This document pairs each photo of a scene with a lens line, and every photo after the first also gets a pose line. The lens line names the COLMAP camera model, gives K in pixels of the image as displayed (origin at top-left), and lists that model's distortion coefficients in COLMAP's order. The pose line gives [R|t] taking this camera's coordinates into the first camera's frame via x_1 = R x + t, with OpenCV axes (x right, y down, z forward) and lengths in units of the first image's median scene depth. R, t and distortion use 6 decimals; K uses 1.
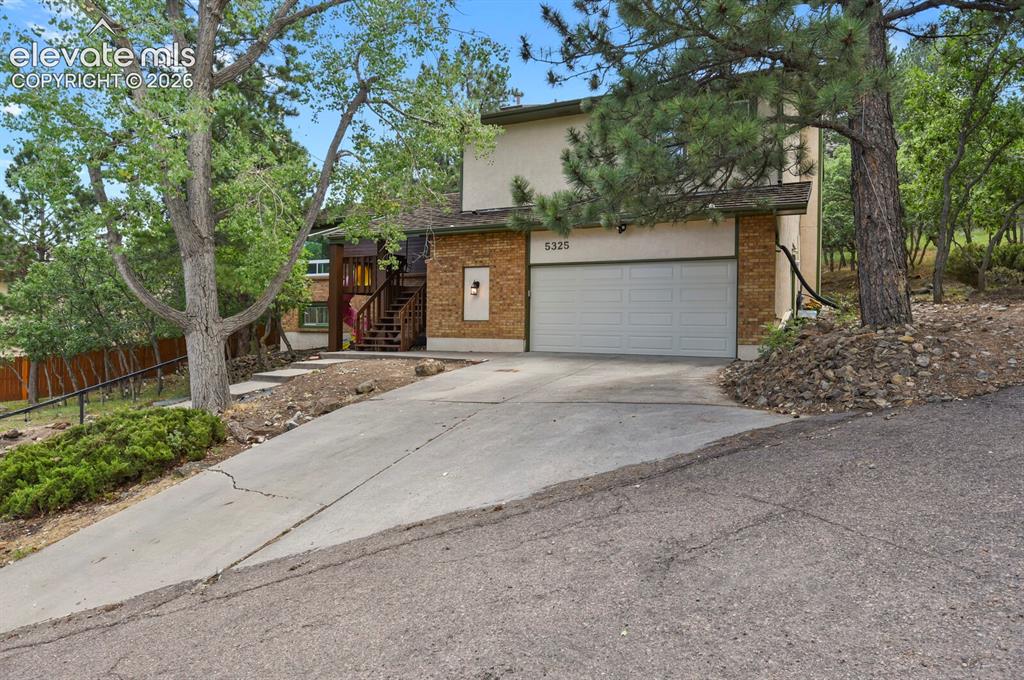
lens RADIAL K [[637.4, 0, 511.4], [0, 637.4, 337.7], [0, 0, 1]] dist [0.002400, -0.000389]
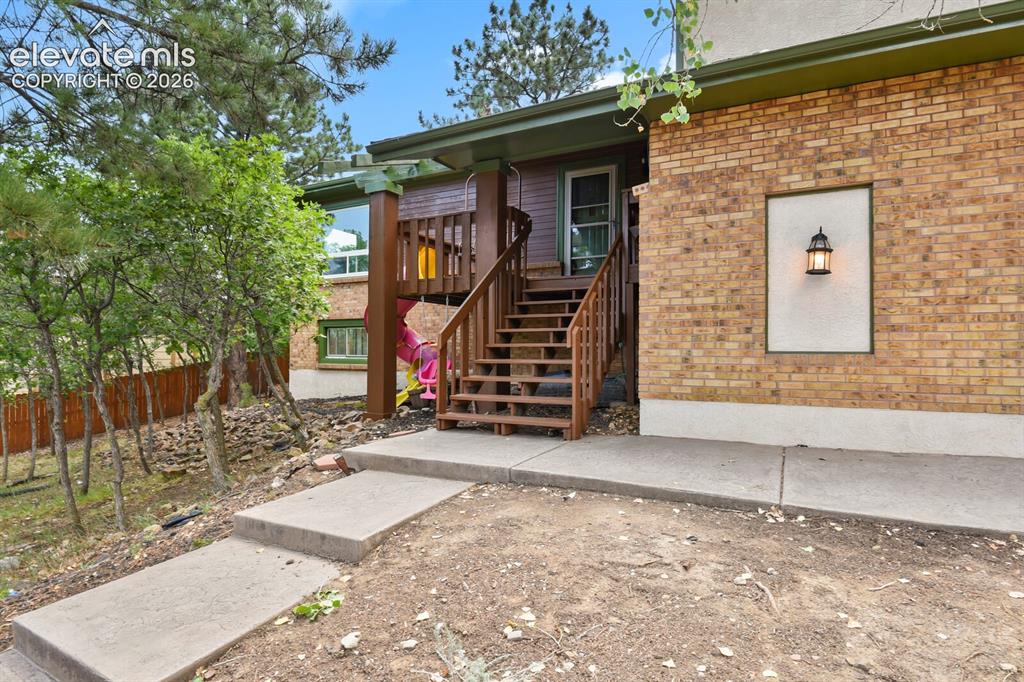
lens RADIAL K [[500.8, 0, 518.4], [0, 500.8, 347.9], [0, 0, 1]] dist [-0.023820, -0.002419]
pose [[0.999829, -0.004808, 0.017870, -0.209074], [0.005280, 0.999636, -0.026457, -0.022467], [-0.017736, 0.026546, 0.999490, 0.725249]]
